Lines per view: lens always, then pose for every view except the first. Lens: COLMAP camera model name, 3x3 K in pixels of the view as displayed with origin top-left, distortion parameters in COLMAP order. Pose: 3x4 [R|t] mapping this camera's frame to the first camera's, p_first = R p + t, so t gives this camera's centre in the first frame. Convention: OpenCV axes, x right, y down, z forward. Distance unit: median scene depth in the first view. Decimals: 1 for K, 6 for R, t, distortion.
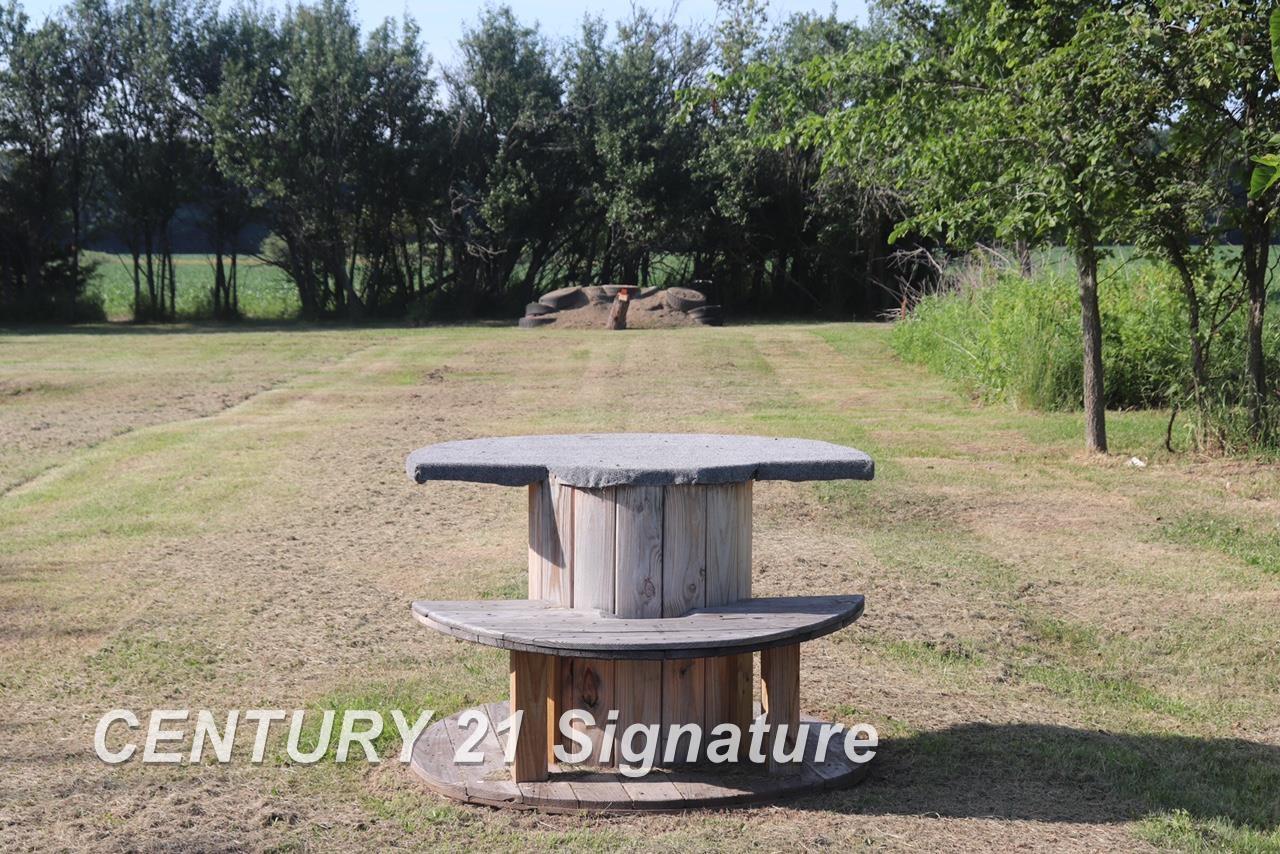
lens RADIAL K [[2167.4, 0, 639.8], [0, 2167.4, 446.2], [0, 0, 1]] dist [0.200215, 0.000000]
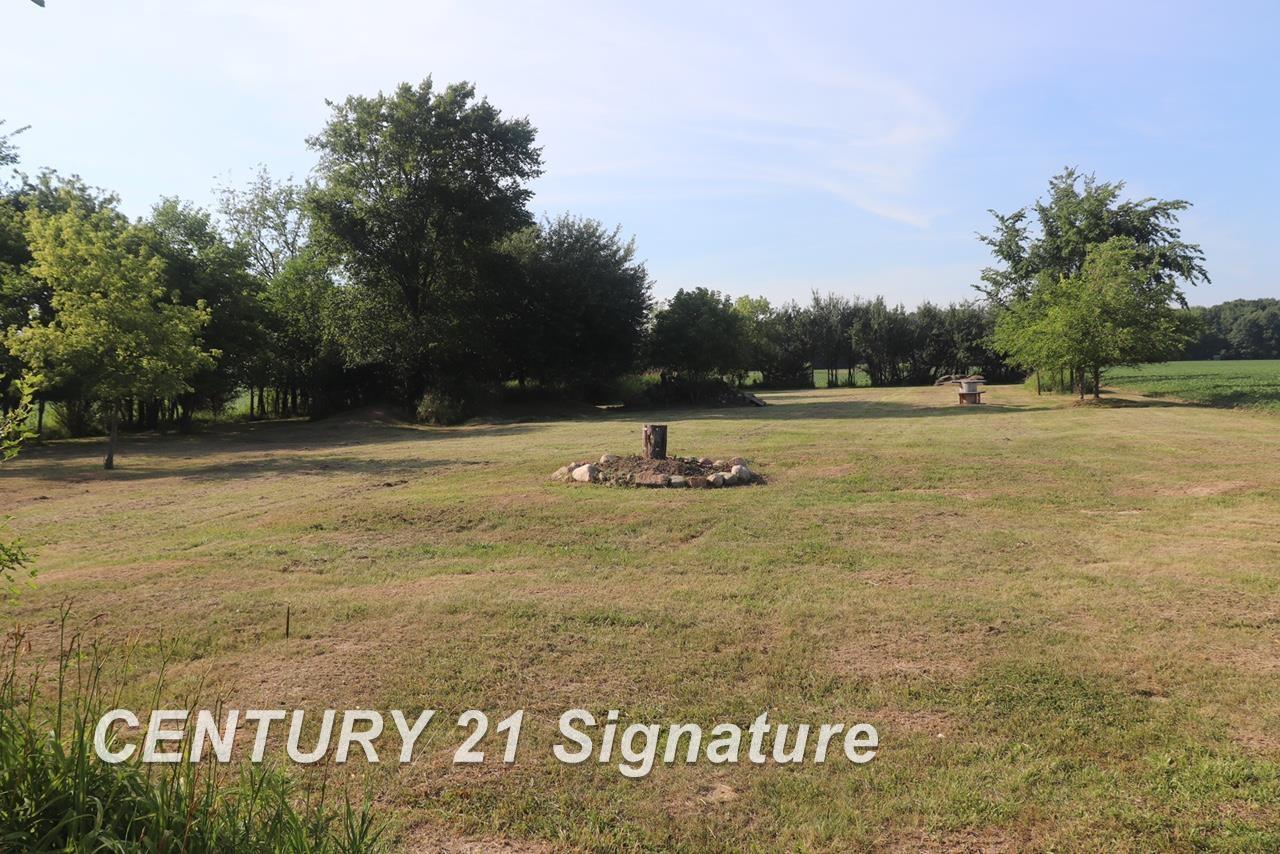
lens RADIAL K [[1052.1, 0, 643.1], [0, 1052.1, 434.0], [0, 0, 1]] dist [-0.161733, 0.139246]
pose [[0.955274, -0.002043, -0.295716, -0.008641], [-0.005885, 0.999647, -0.025919, 0.173944], [0.295664, 0.026500, 0.954924, -1.943908]]
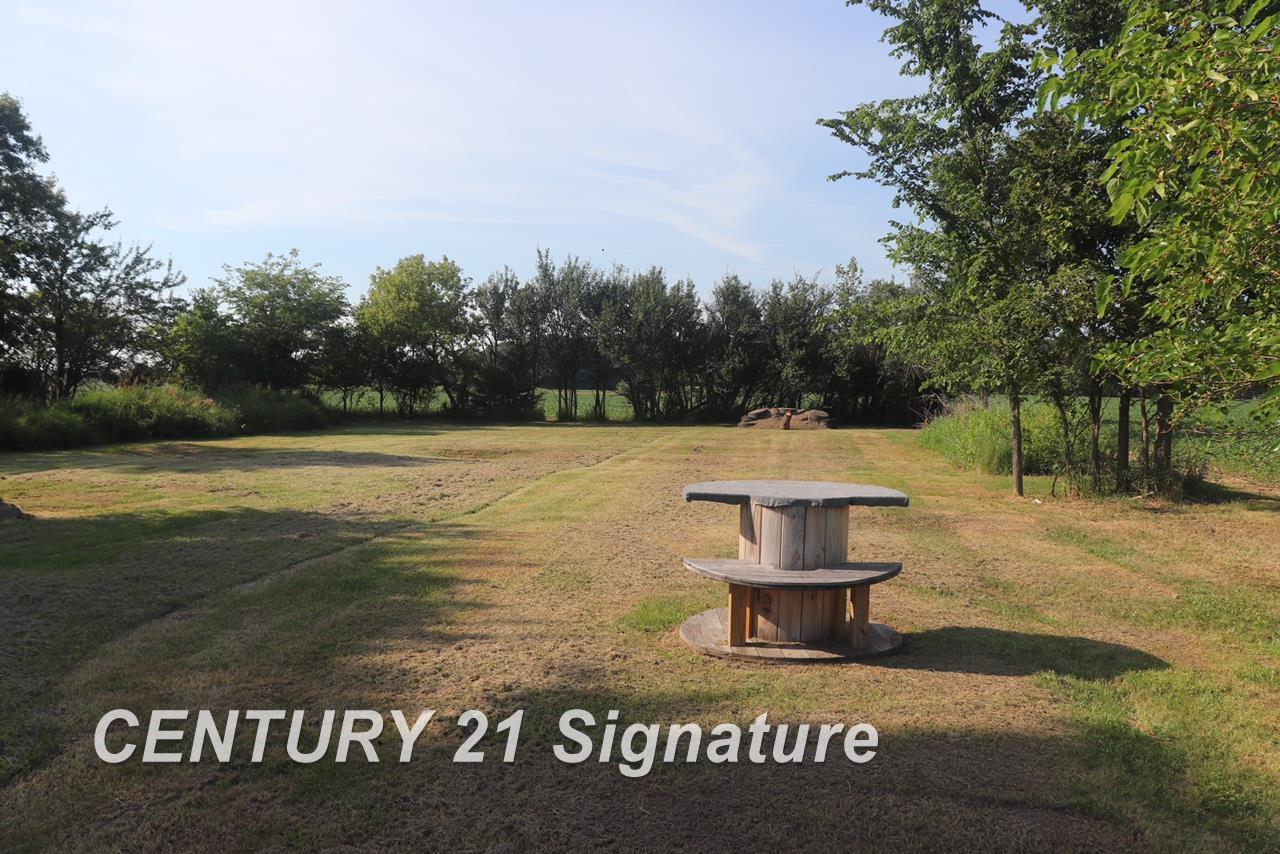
lens RADIAL K [[1052.1, 0, 648.0], [0, 1052.1, 439.4], [0, 0, 1]] dist [-0.161733, 0.139246]
pose [[0.989872, 0.024878, -0.139768, 0.000073], [-0.030813, 0.998706, -0.040461, -0.000310], [0.138580, 0.044358, 0.989357, -0.003910]]
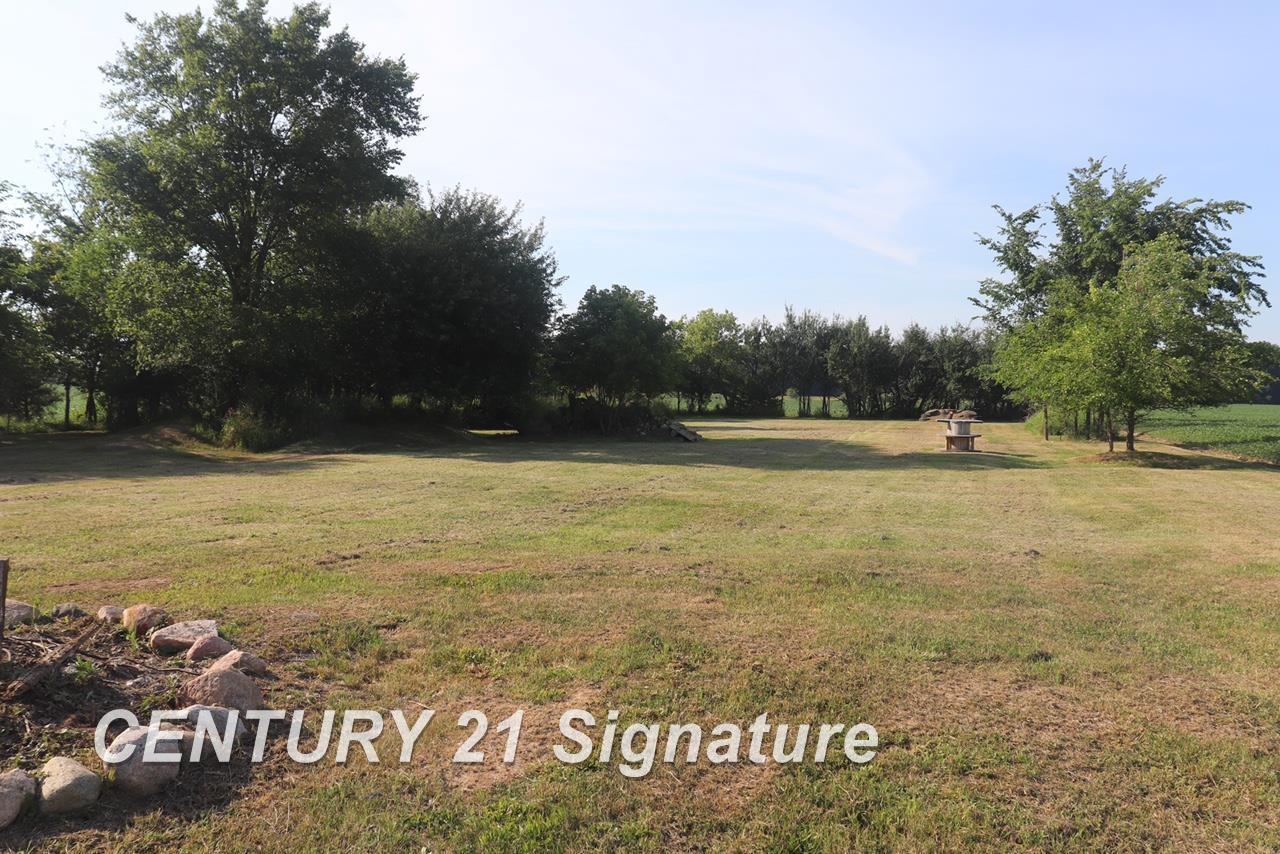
lens RADIAL K [[1052.1, 0, 643.9], [0, 1052.1, 428.4], [0, 0, 1]] dist [-0.161733, 0.139246]
pose [[0.957879, 0.031375, -0.285454, -0.008756], [-0.047491, 0.997634, -0.049711, 0.121066], [0.283219, 0.061173, 0.957102, -1.387984]]
